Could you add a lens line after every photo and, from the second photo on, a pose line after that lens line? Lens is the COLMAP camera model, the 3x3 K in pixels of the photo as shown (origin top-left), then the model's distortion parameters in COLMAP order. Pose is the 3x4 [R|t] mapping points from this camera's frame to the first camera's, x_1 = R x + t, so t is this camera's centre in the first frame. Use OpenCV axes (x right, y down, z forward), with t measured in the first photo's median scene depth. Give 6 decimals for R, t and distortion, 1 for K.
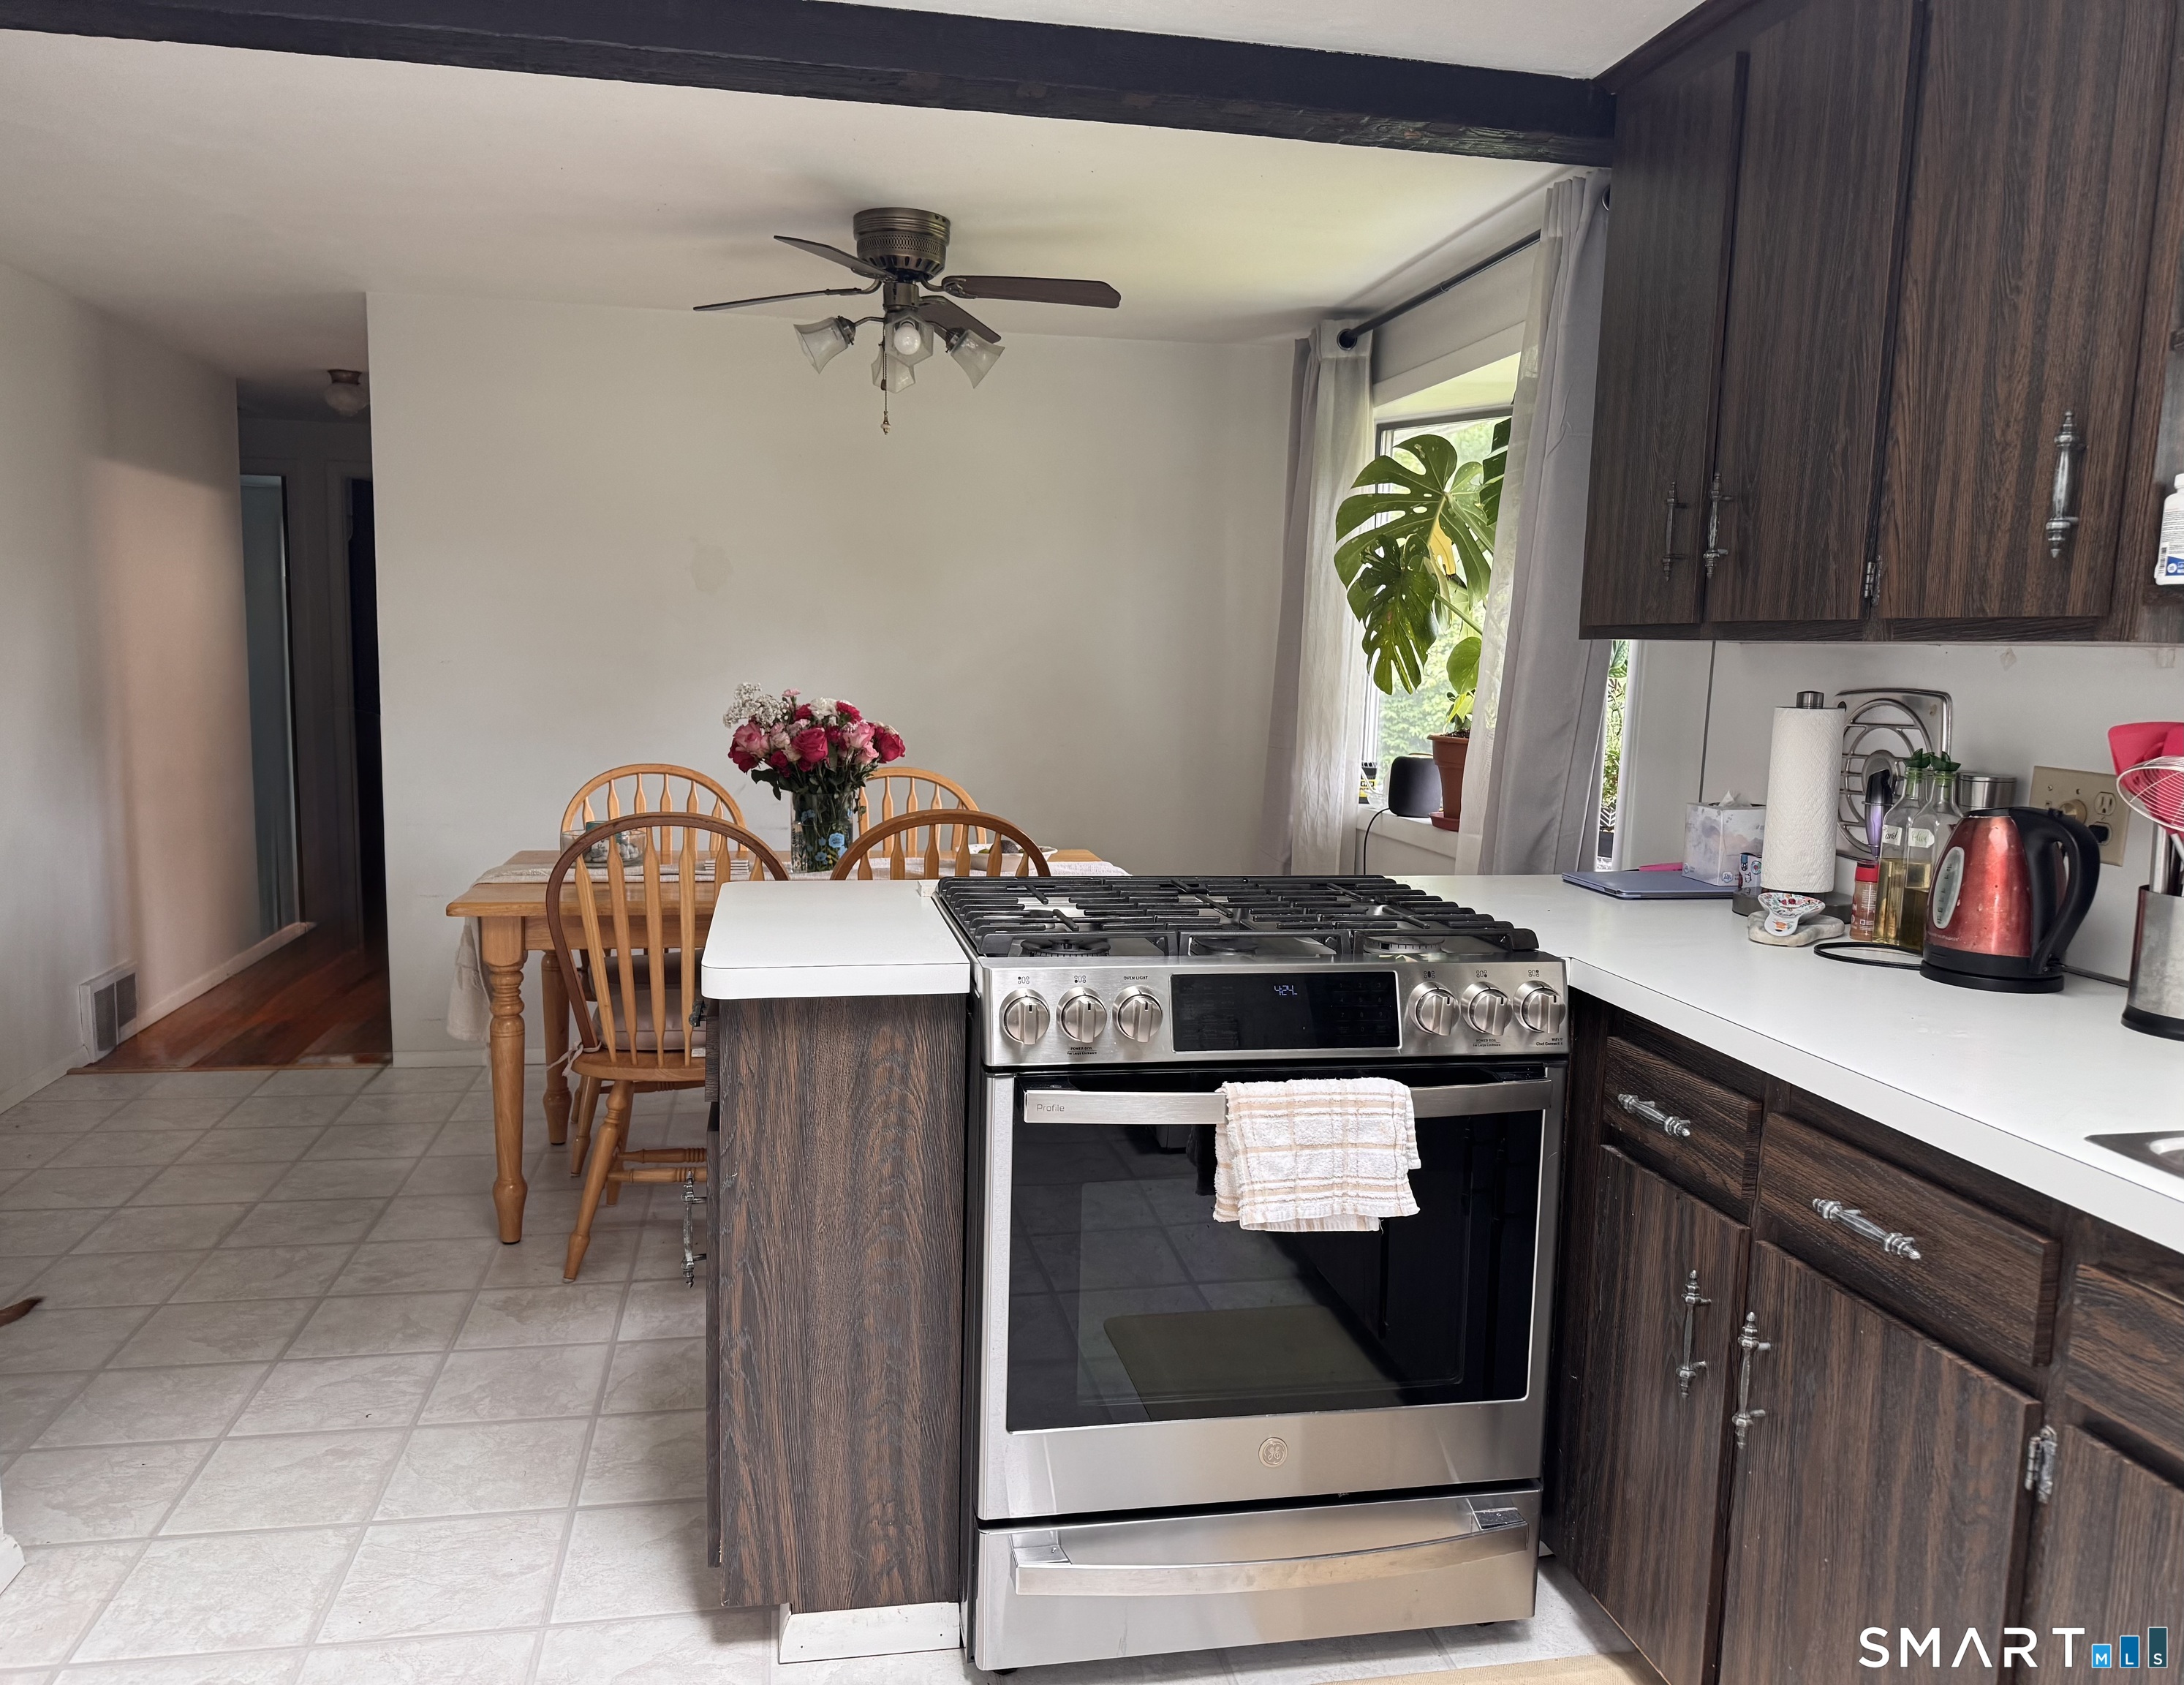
lens RADIAL K [[1594.0, 0, 1074.2], [0, 1594.0, 877.5], [0, 0, 1]] dist [0.041001, -0.049725]
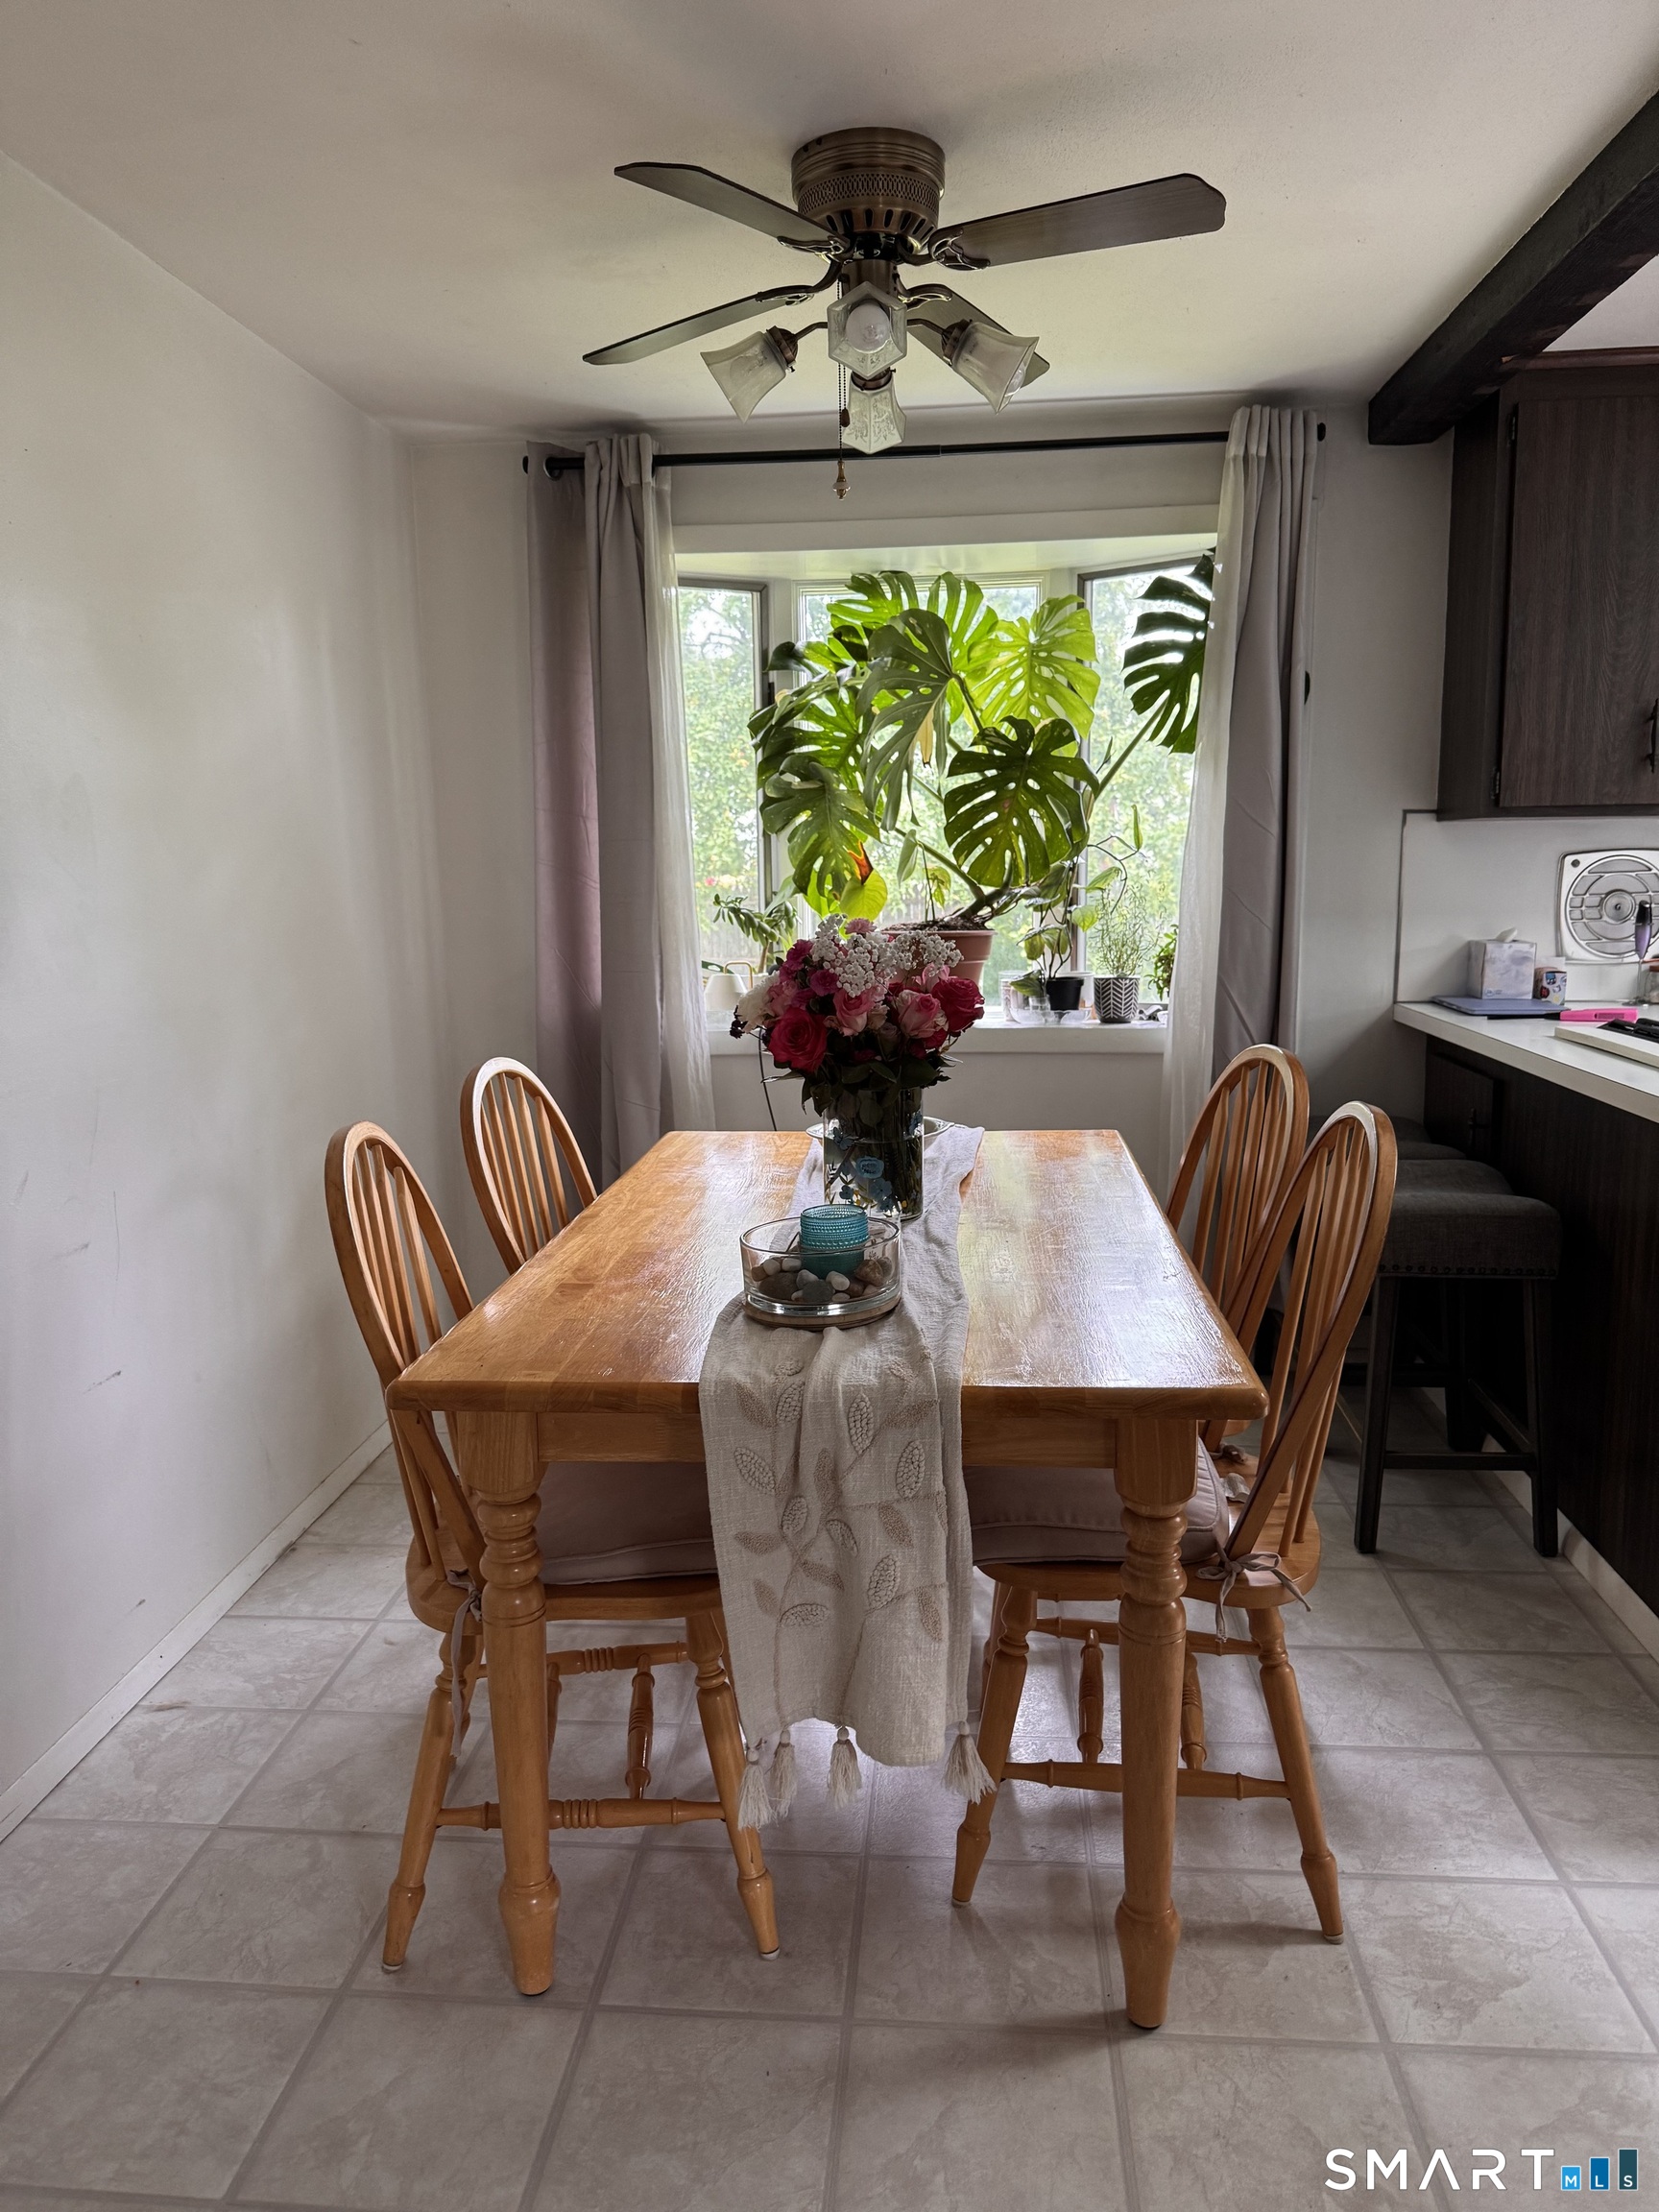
lens RADIAL K [[1556.2, 0, 829.5], [0, 1556.2, 1106.0], [0, 0, 1]] dist [0.091476, -0.145899]
pose [[0.262594, -0.174429, 0.949010, -1.372265], [0.158191, 0.978000, 0.135986, -0.239660], [-0.951851, 0.114415, 0.284410, 1.577432]]
